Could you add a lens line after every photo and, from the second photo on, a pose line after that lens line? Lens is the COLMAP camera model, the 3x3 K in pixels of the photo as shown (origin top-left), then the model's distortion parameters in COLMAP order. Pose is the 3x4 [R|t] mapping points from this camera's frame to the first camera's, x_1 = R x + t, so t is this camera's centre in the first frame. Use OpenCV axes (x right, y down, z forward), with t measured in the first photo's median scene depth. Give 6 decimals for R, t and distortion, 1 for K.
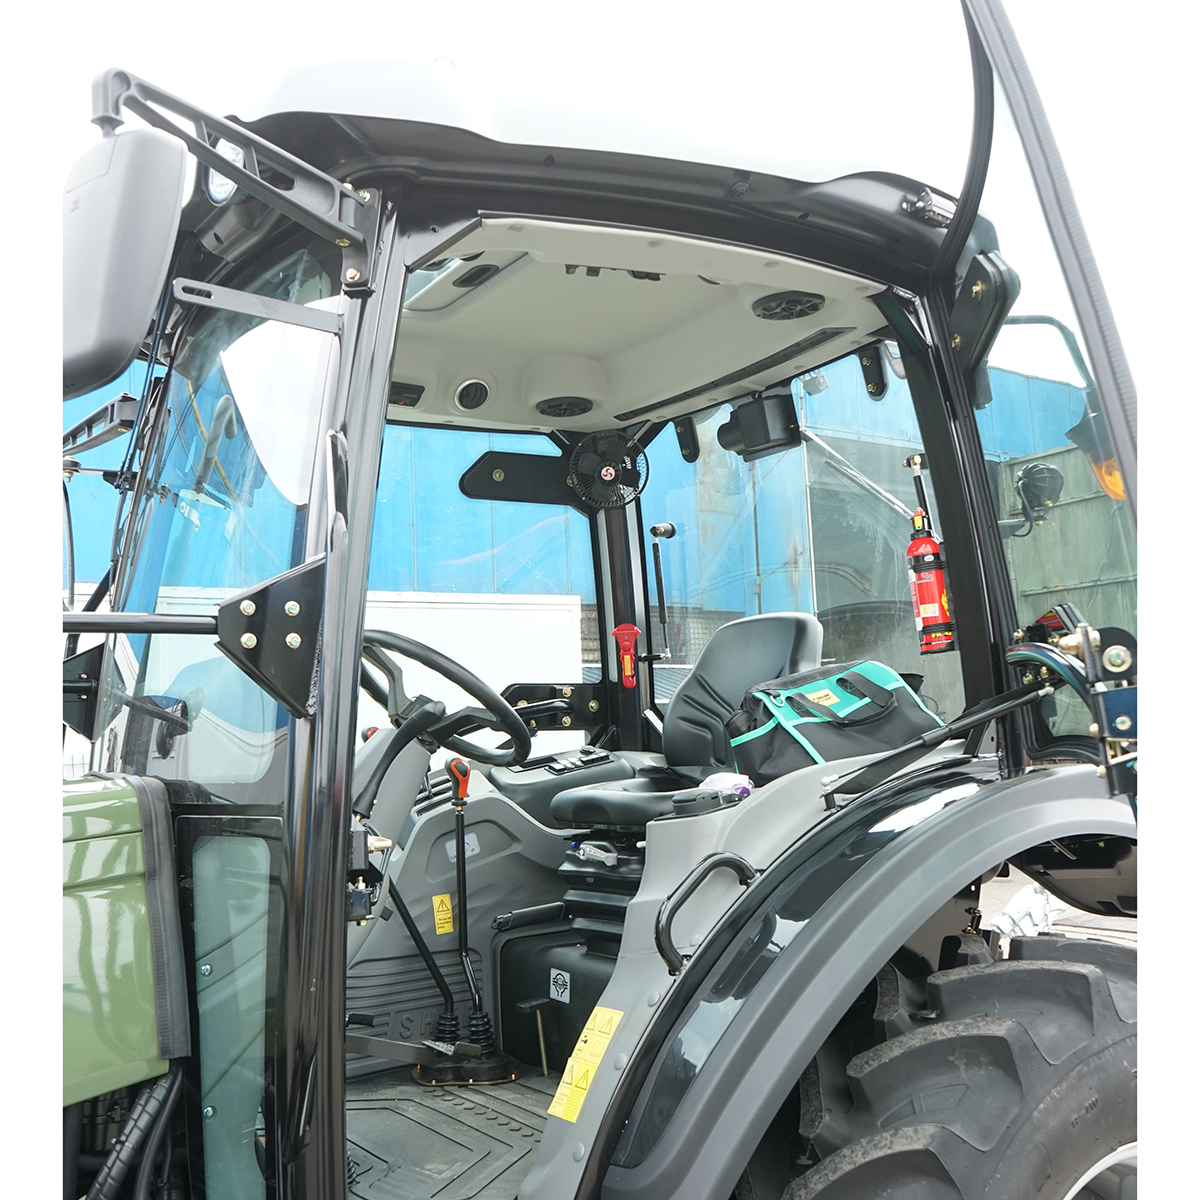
lens RADIAL K [[1492.4, 0, 600.8], [0, 1492.4, 630.1], [0, 0, 1]] dist [-0.013297, 0.026647]
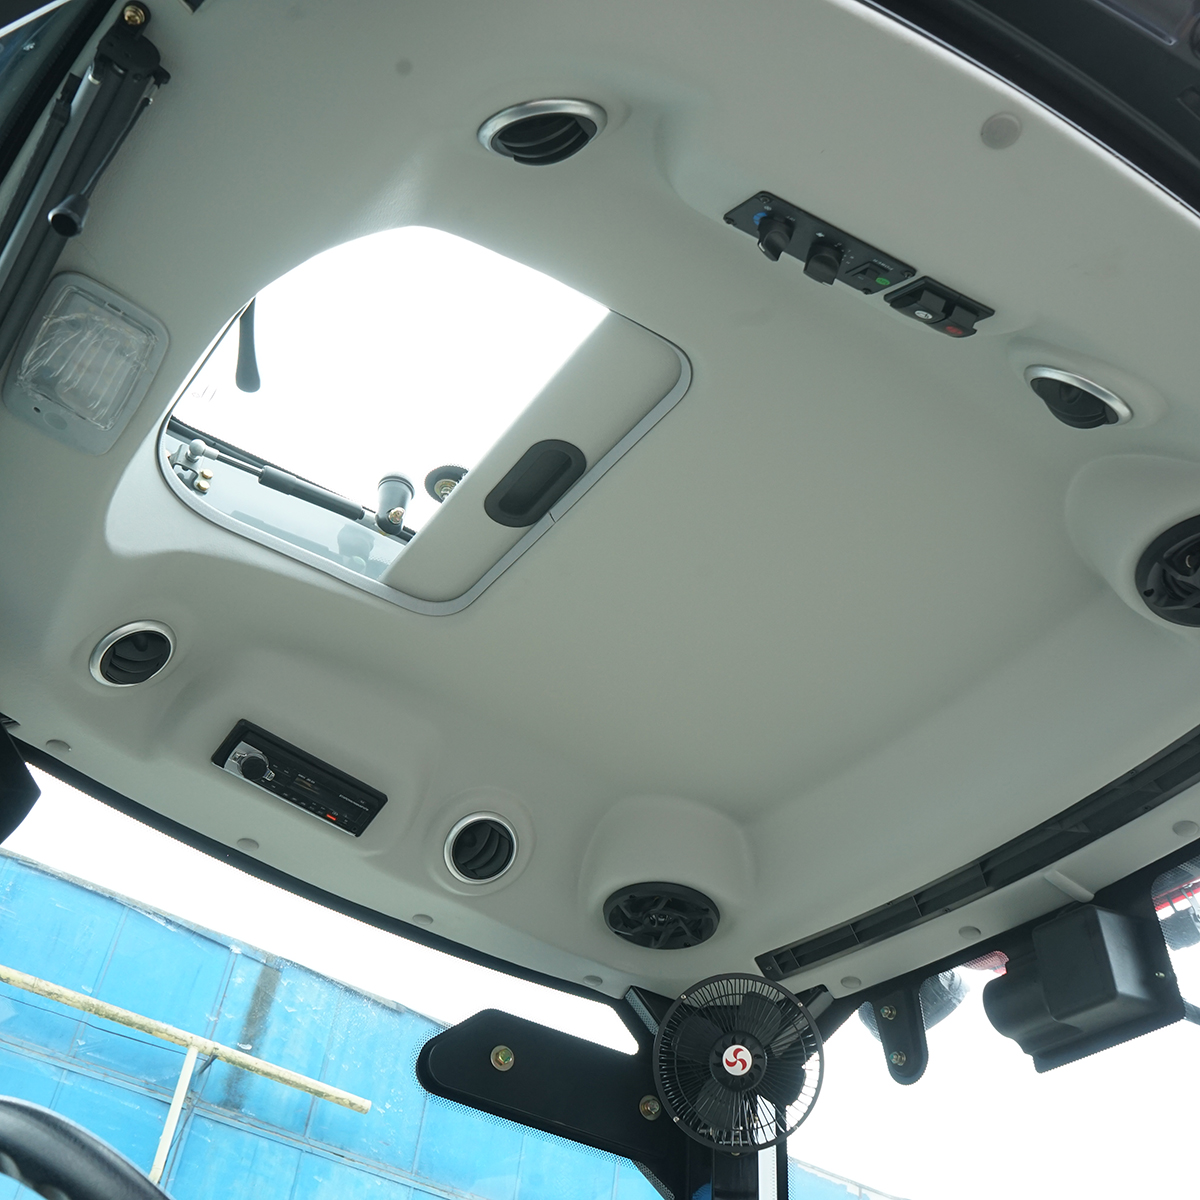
lens RADIAL K [[1492.4, 0, 600.8], [0, 1492.4, 630.1], [0, 0, 1]] dist [-0.013297, 0.026647]
pose [[0.989922, 0.117787, -0.078617, -0.017145], [-0.141398, 0.791539, -0.594536, 0.073553], [-0.007801, 0.599660, 0.800217, 0.576740]]
